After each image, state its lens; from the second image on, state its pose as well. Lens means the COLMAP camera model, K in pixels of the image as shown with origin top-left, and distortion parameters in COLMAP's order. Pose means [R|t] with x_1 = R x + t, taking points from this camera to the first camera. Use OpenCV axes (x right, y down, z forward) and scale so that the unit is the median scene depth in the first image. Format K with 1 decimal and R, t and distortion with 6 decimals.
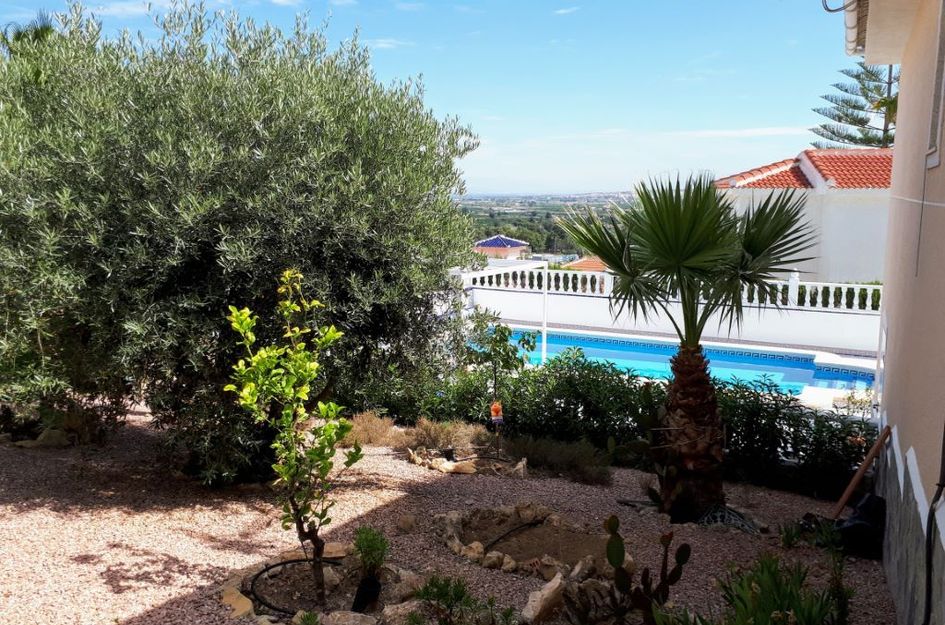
lens RADIAL K [[782.8, 0, 471.0], [0, 782.8, 310.0], [0, 0, 1]] dist [0.067618, -0.000679]
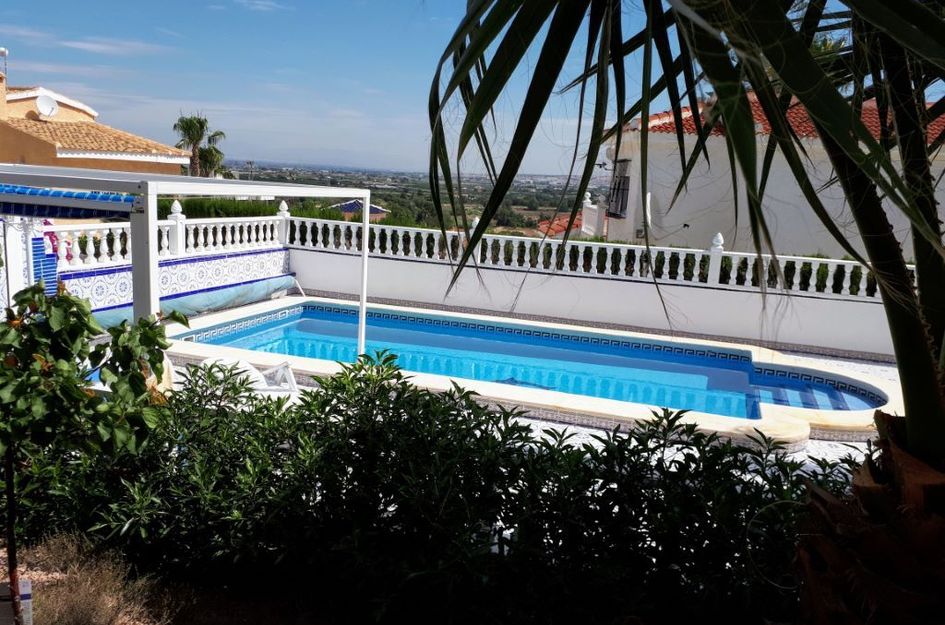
lens RADIAL K [[782.8, 0, 473.0], [0, 782.8, 314.5], [0, 0, 1]] dist [0.067618, -0.000679]
pose [[0.985368, 0.024090, 0.168726, 0.057236], [-0.029797, 0.999064, 0.031373, 0.007617], [-0.167813, -0.035941, 0.985164, 0.305399]]
